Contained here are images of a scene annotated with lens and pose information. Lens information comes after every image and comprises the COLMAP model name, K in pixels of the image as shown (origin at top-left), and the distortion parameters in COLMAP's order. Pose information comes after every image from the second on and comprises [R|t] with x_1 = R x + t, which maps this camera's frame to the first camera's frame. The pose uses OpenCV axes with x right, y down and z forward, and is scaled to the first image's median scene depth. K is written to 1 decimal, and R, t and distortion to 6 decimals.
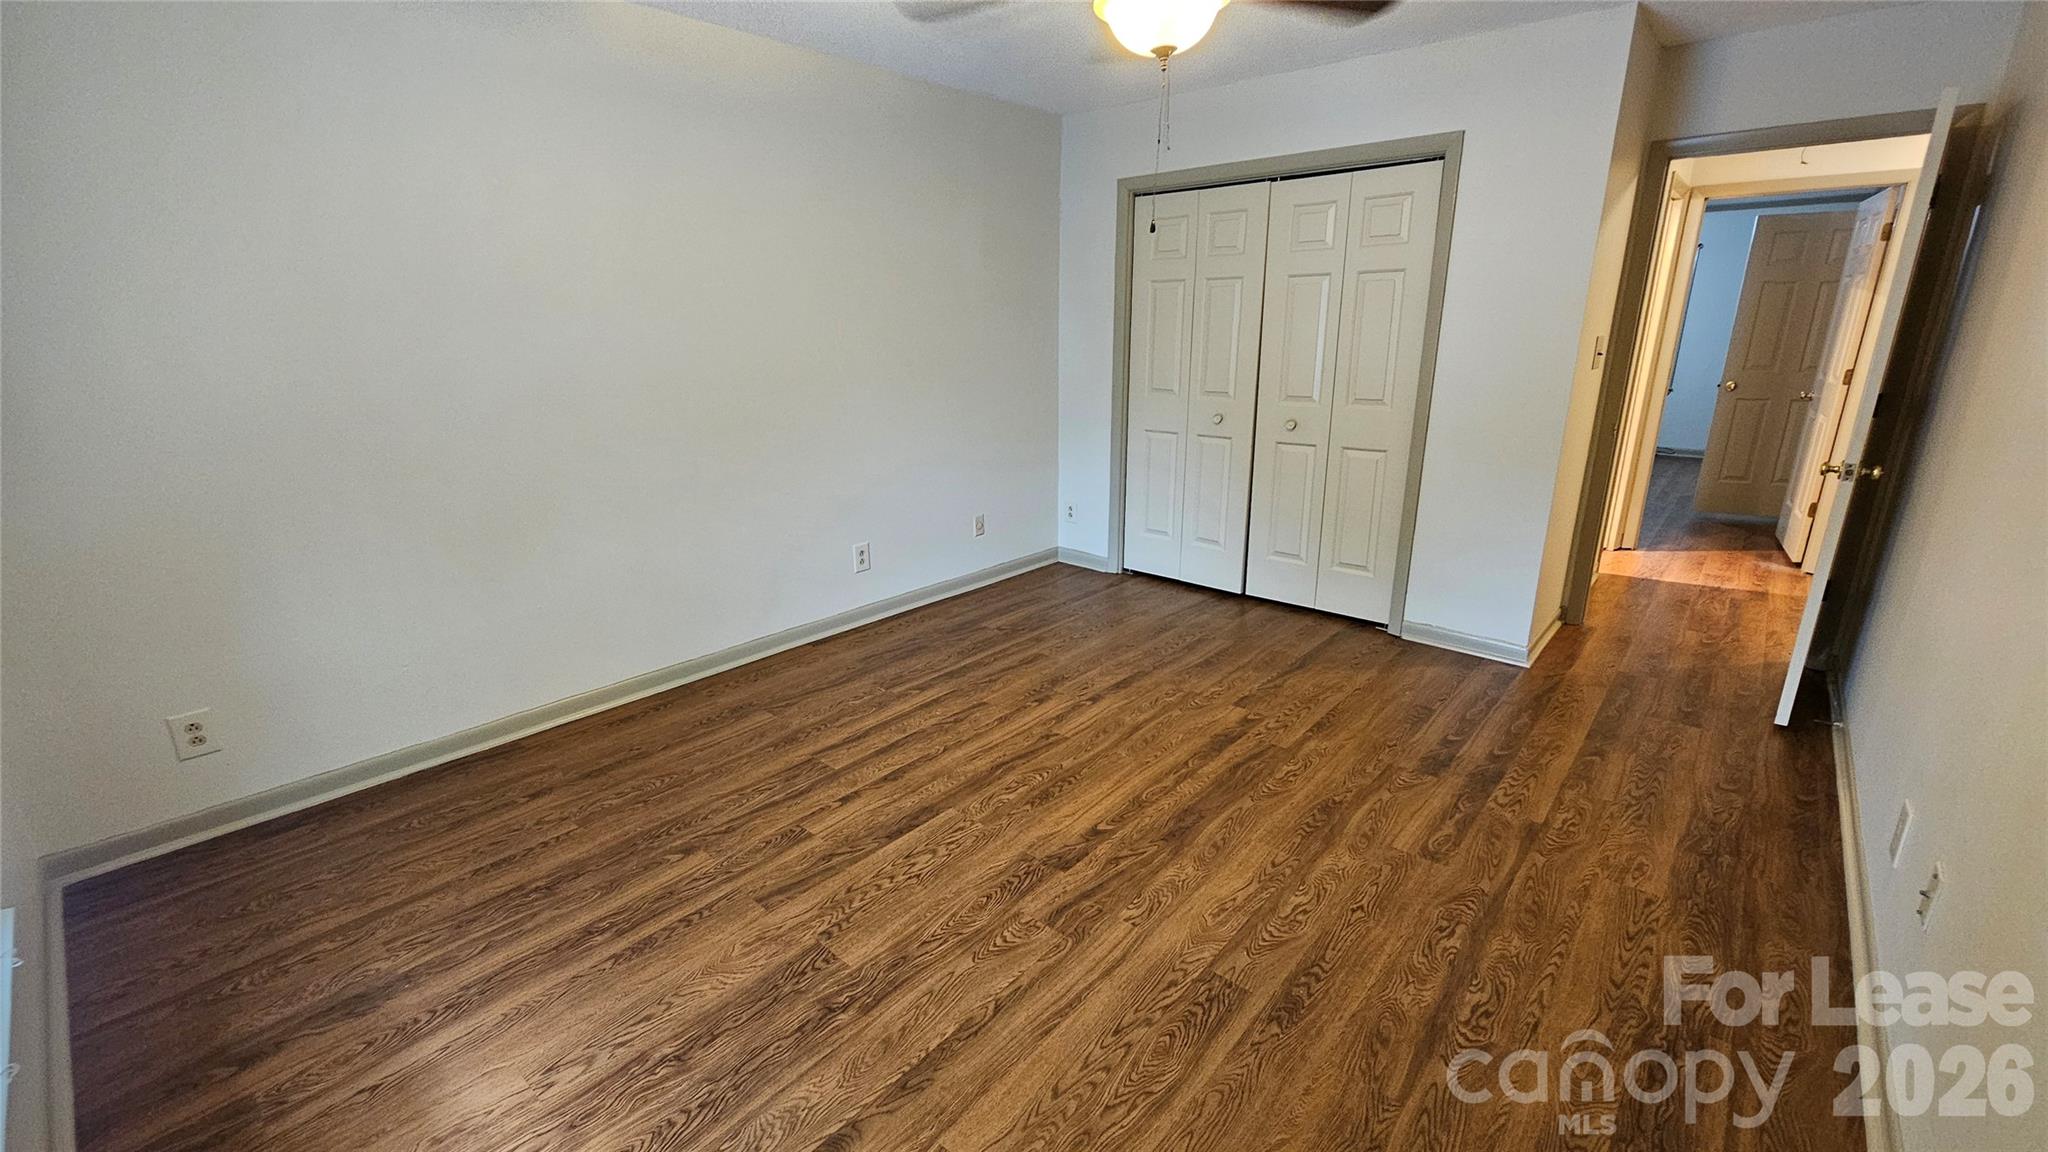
lens RADIAL K [[837.8, 0, 1021.6], [0, 837.8, 564.7], [0, 0, 1]] dist [0.000611, 0.000176]
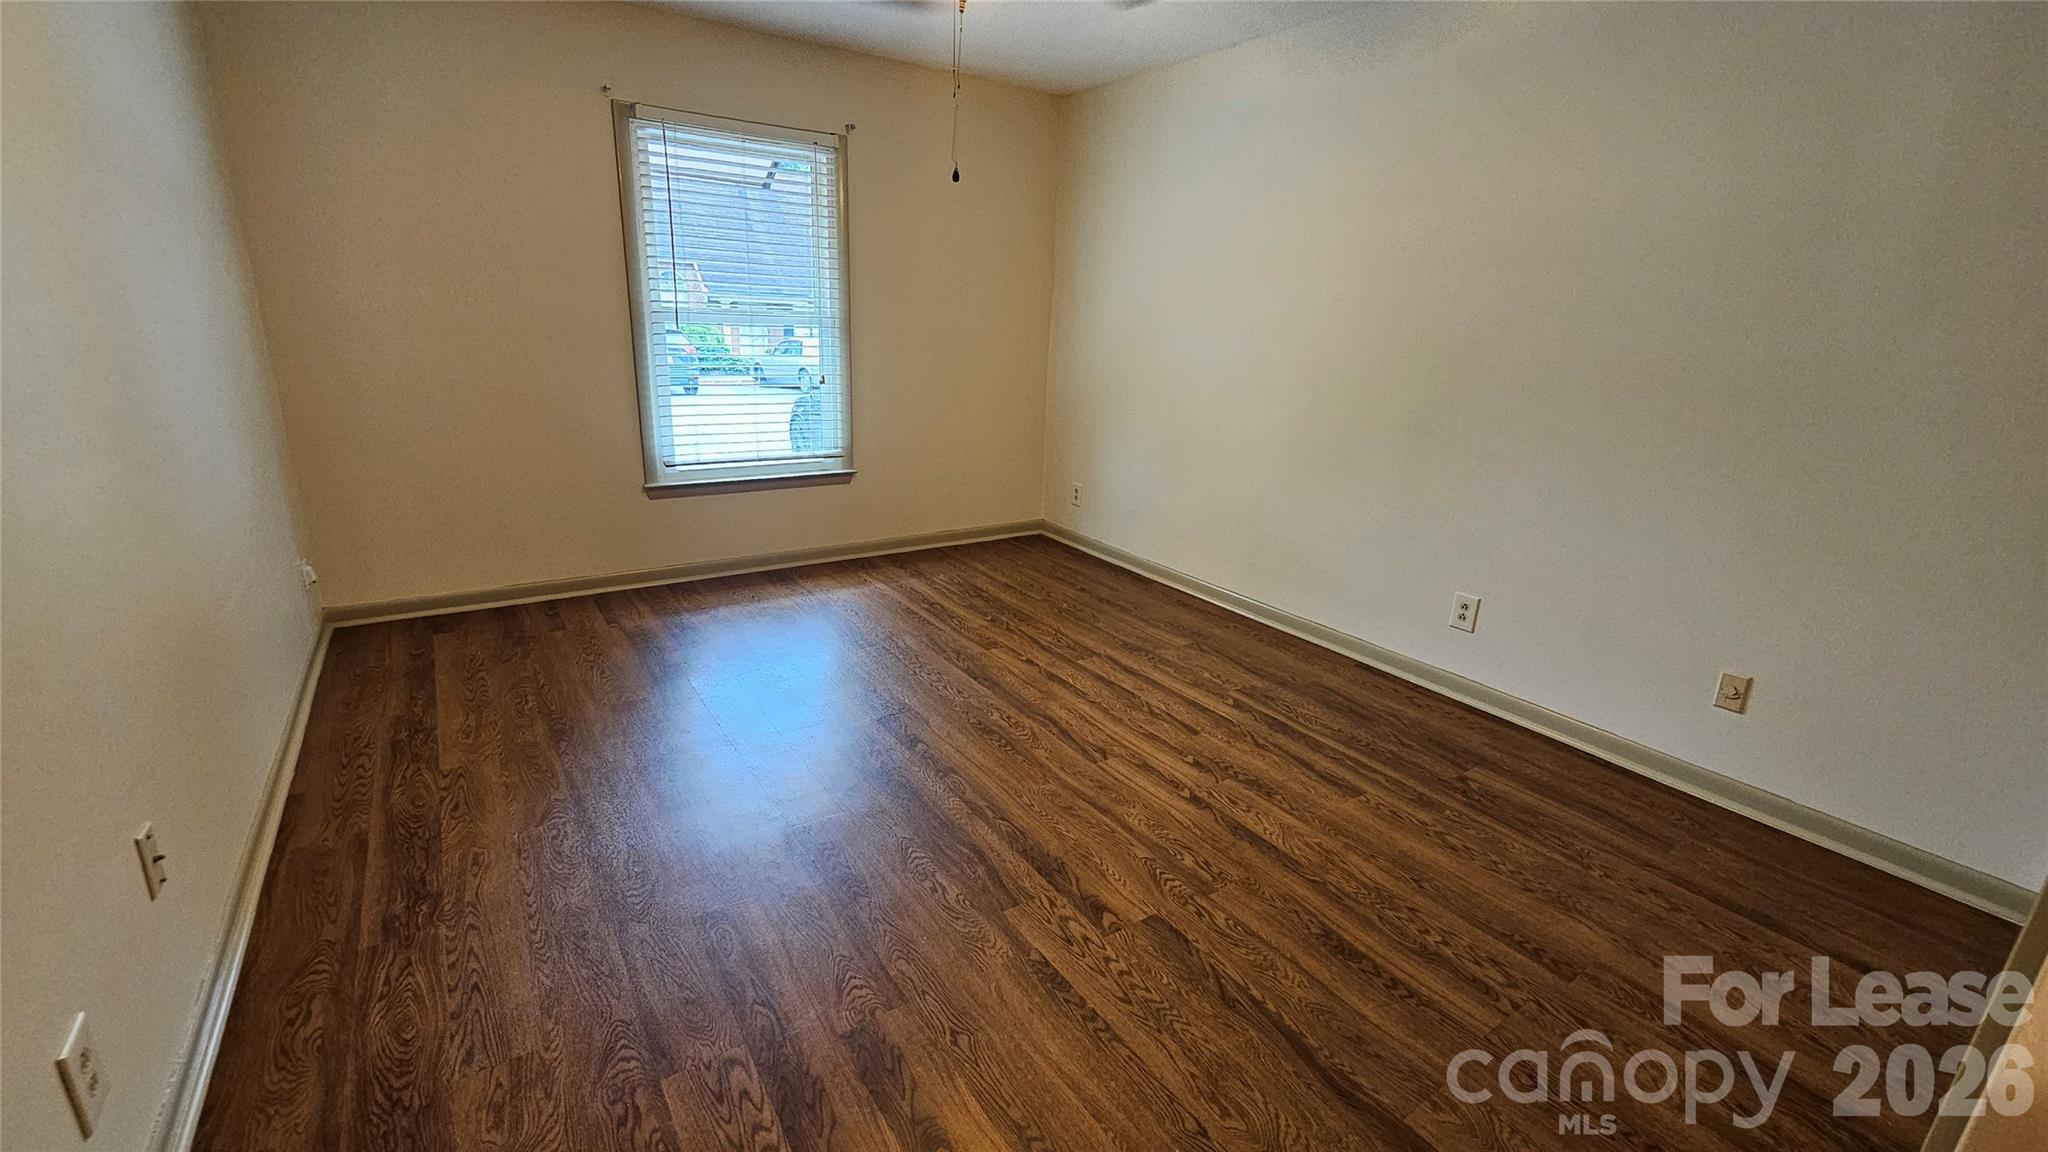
lens RADIAL K [[846.6, 0, 1022.5], [0, 846.6, 571.3], [0, 0, 1]] dist [-0.009193, 0.005841]
pose [[-0.249254, 0.279382, -0.927264, 0.903469], [-0.304666, 0.886247, 0.348920, -0.275824], [0.919266, 0.369476, -0.135782, 1.053410]]
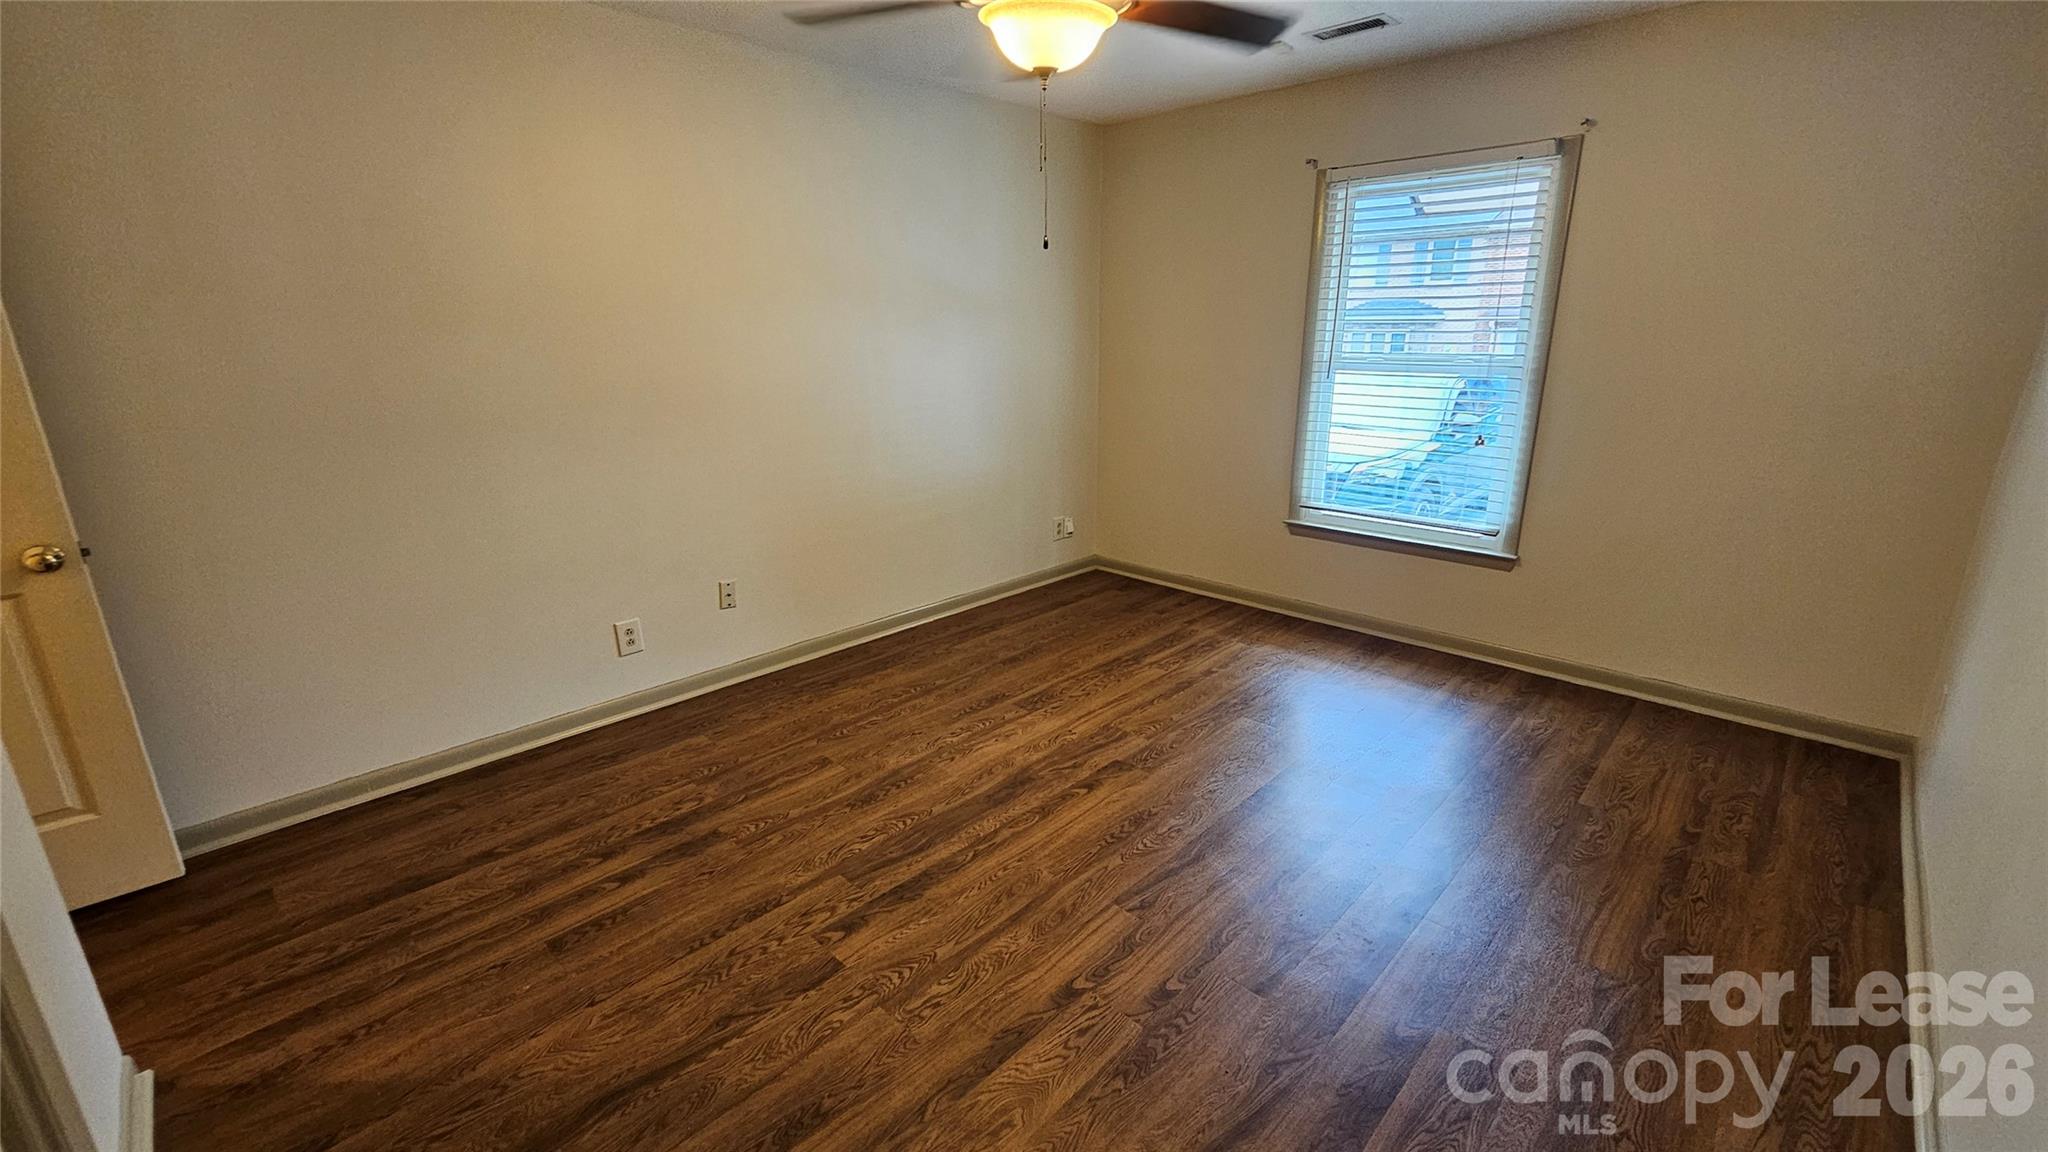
lens RADIAL K [[846.6, 0, 1022.5], [0, 846.6, 571.3], [0, 0, 1]] dist [-0.009193, 0.005841]
pose [[-0.998786, 0.001295, 0.049238, 0.107065], [0.027441, 0.844773, 0.534421, -0.470086], [-0.040903, 0.535123, -0.843783, 1.588110]]
